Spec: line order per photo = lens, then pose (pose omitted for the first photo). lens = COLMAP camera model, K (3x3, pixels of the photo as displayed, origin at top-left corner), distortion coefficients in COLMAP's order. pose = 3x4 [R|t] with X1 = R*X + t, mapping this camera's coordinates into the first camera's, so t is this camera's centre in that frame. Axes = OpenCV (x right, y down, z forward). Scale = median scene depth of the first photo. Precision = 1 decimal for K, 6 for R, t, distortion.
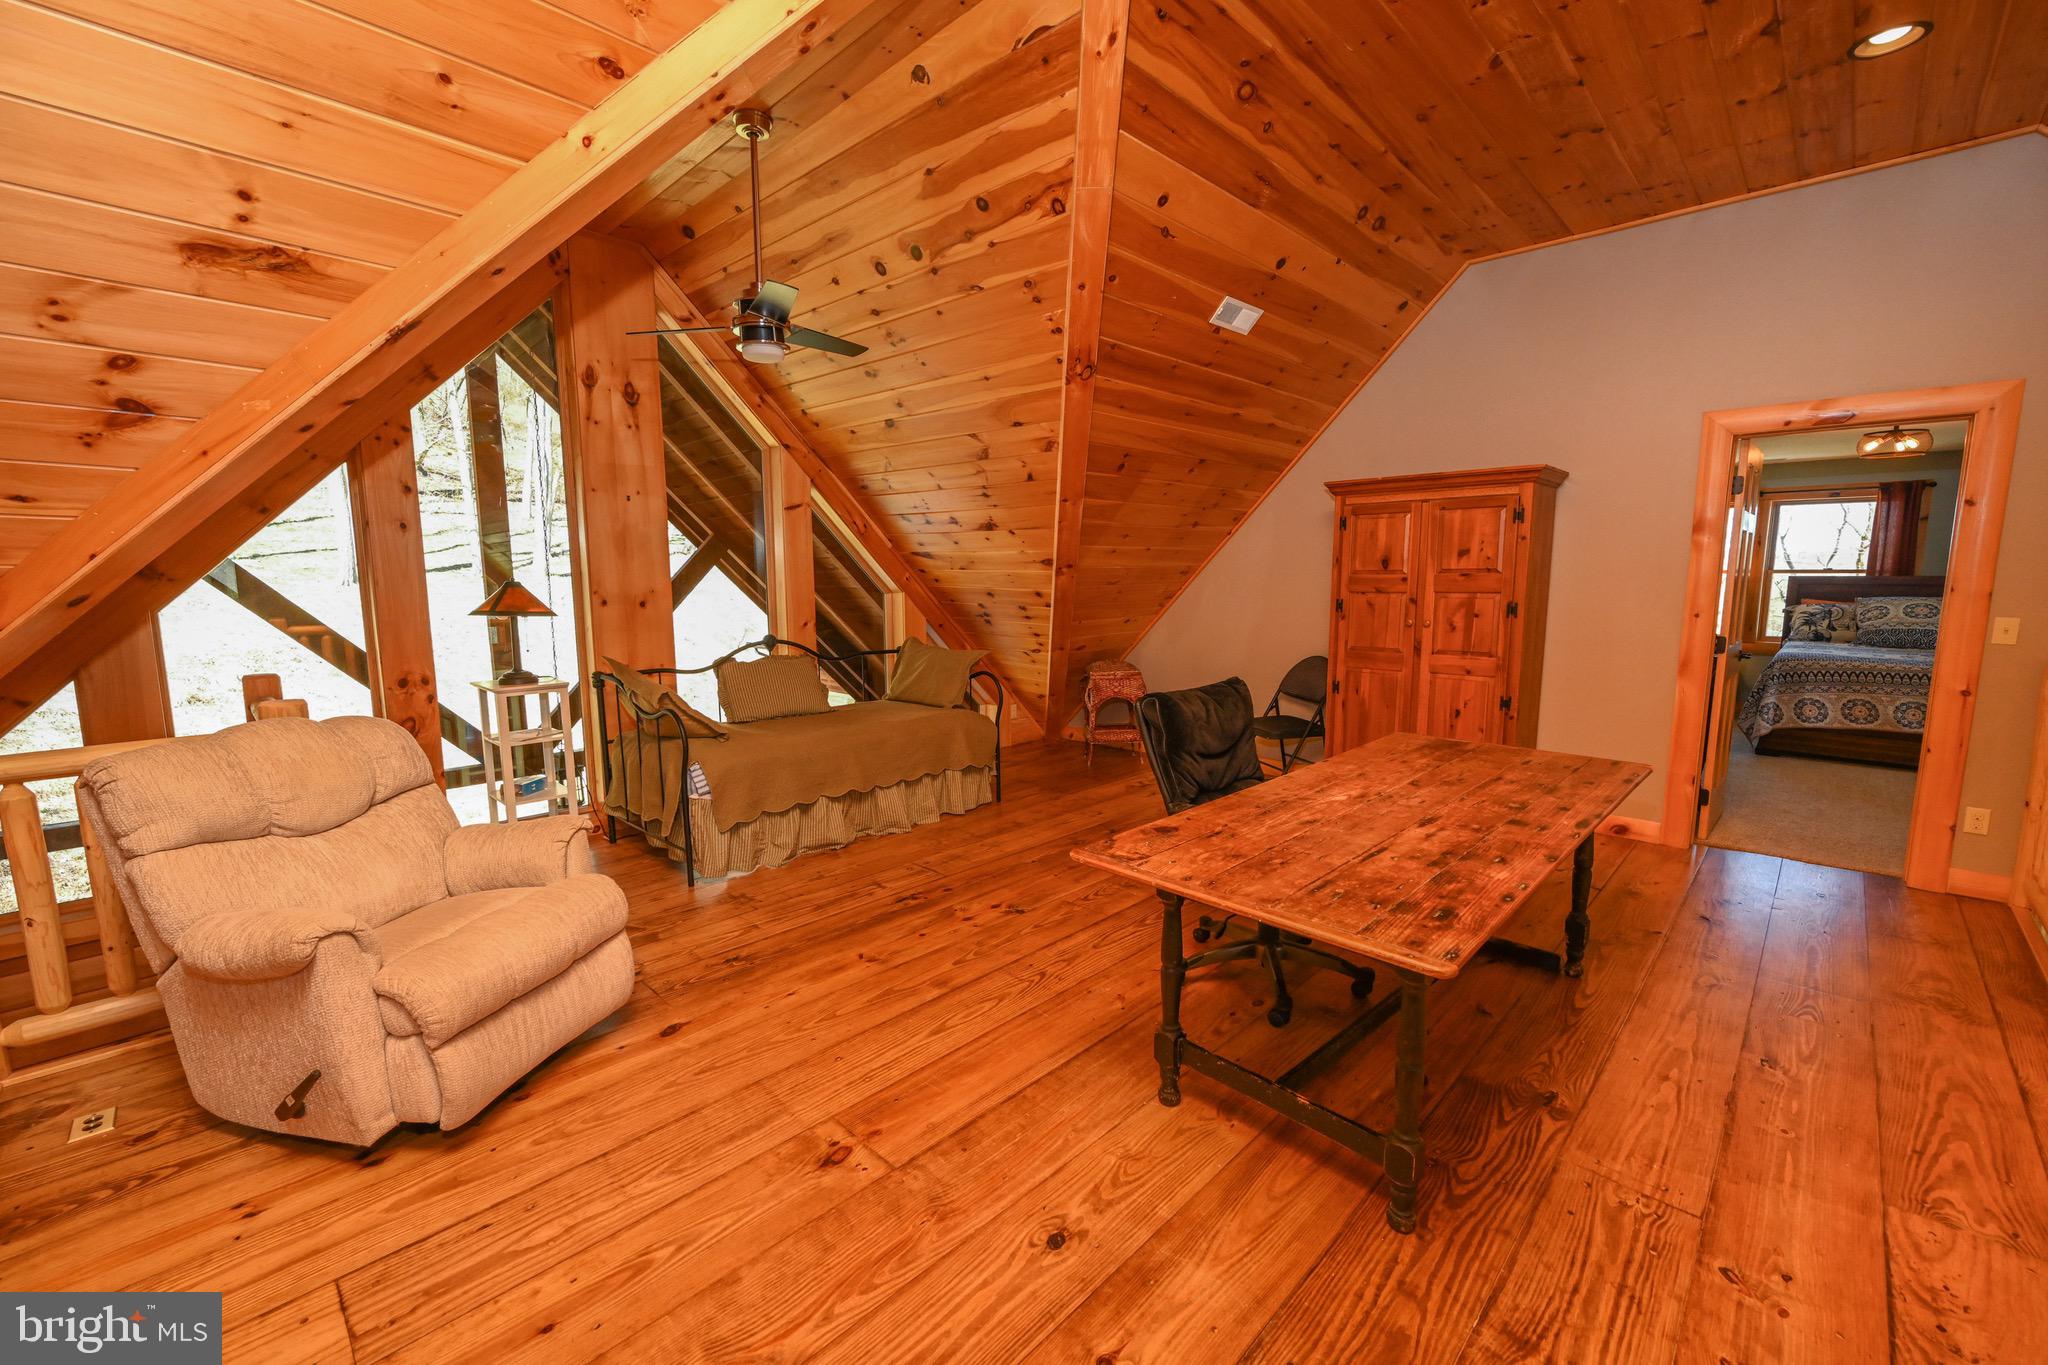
lens RADIAL K [[813.2, 0, 1025.6], [0, 813.2, 677.6], [0, 0, 1]] dist [-0.002097, -0.000342]
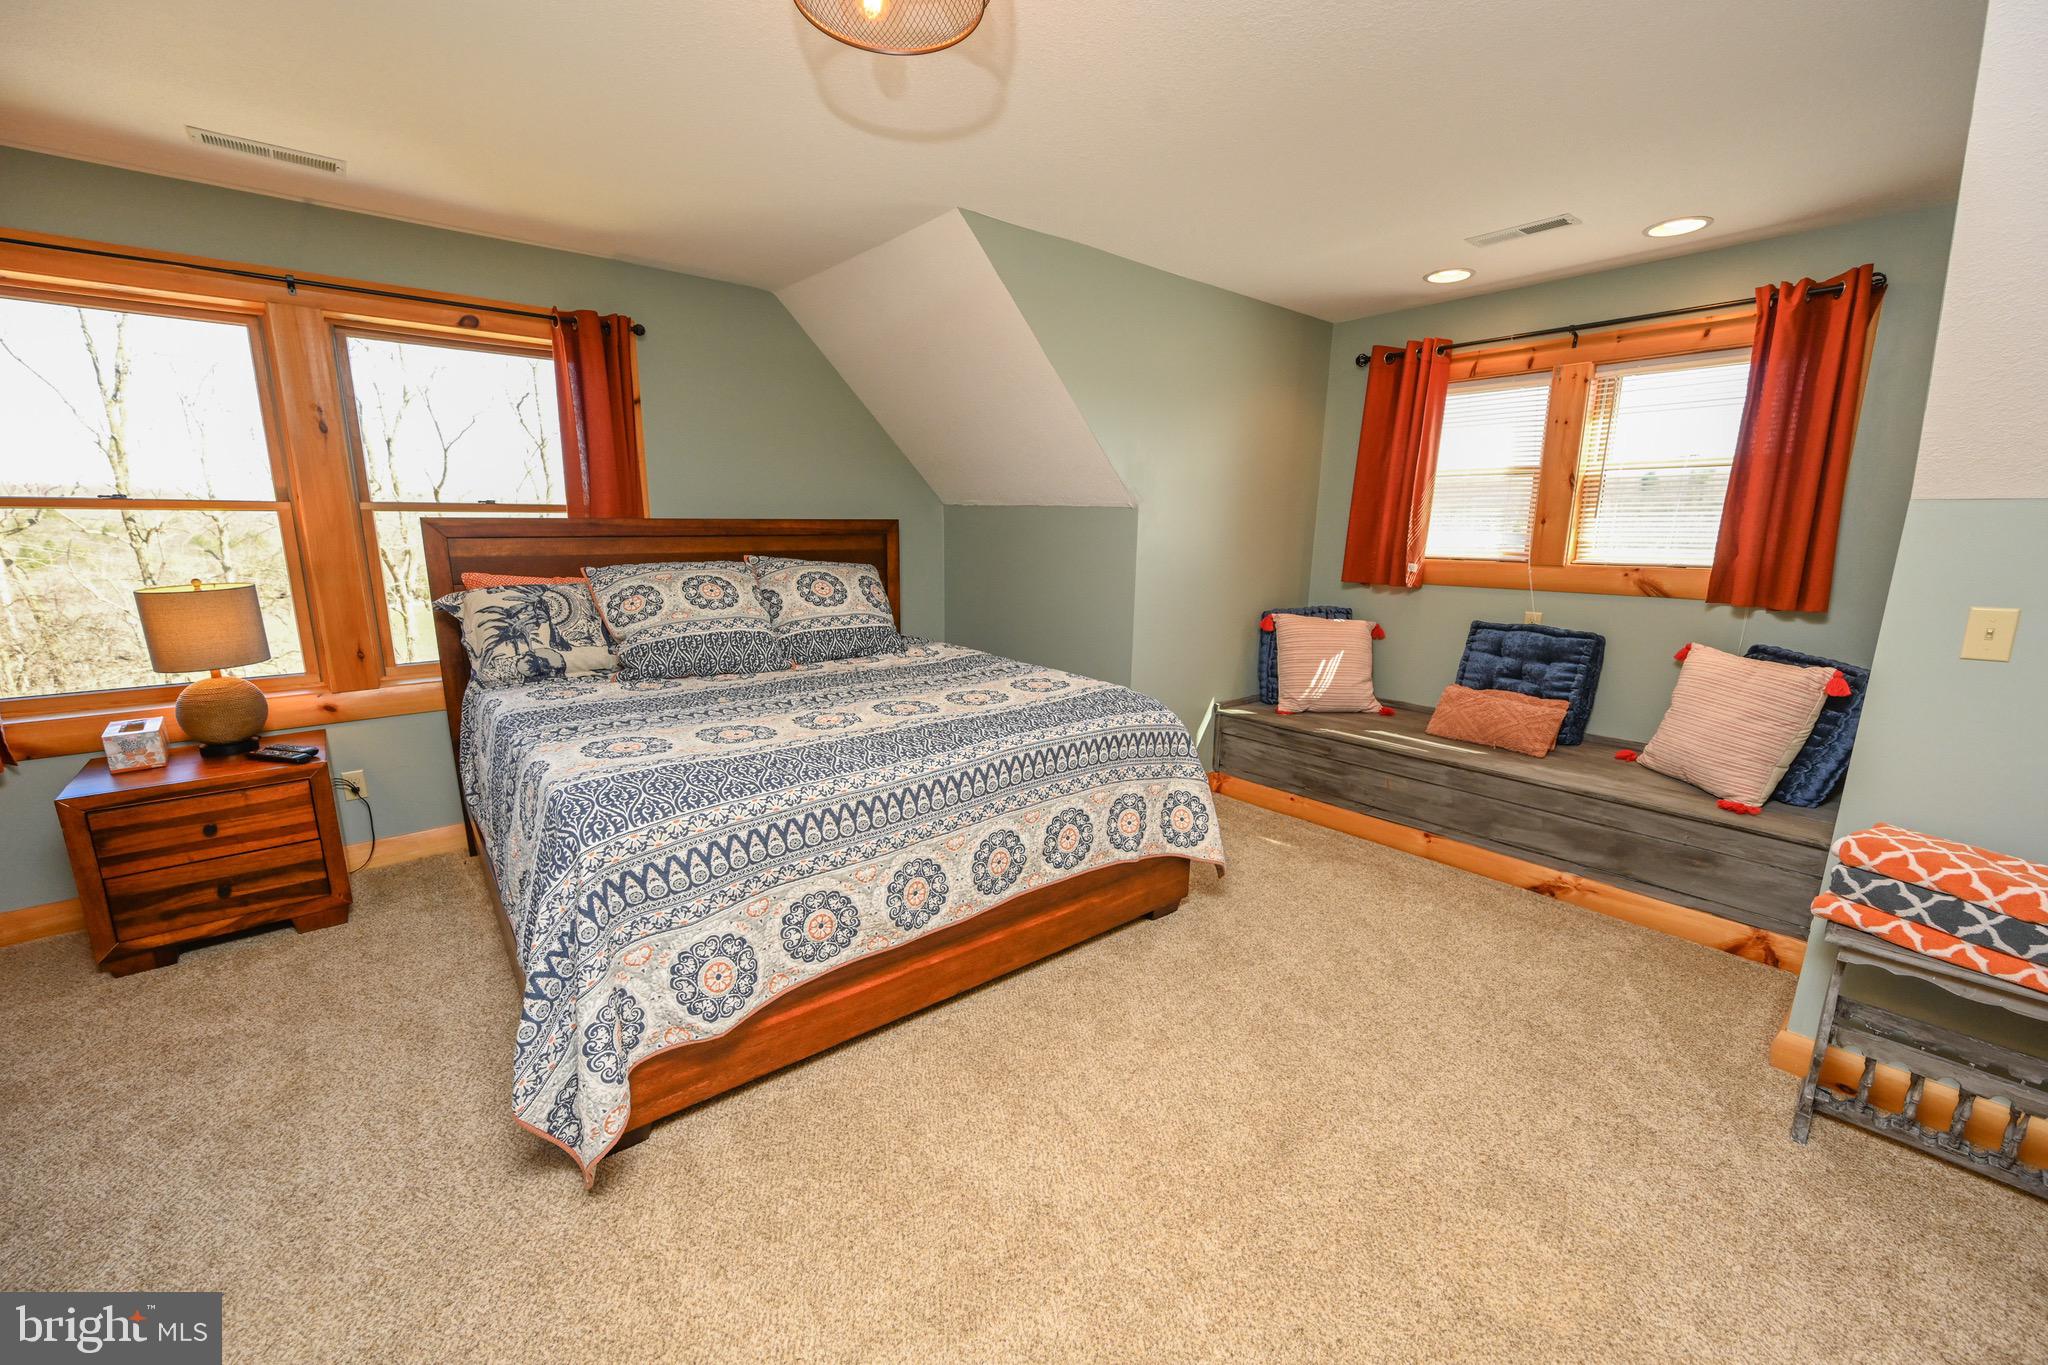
lens RADIAL K [[799.5, 0, 1007.9], [0, 799.5, 687.7], [0, 0, 1]] dist [-0.000457, -0.000227]
pose [[0.105296, -0.196384, 0.974857, 0.599205], [0.131094, 0.974492, 0.182151, -0.082684], [-0.985762, 0.108619, 0.128355, 0.708372]]
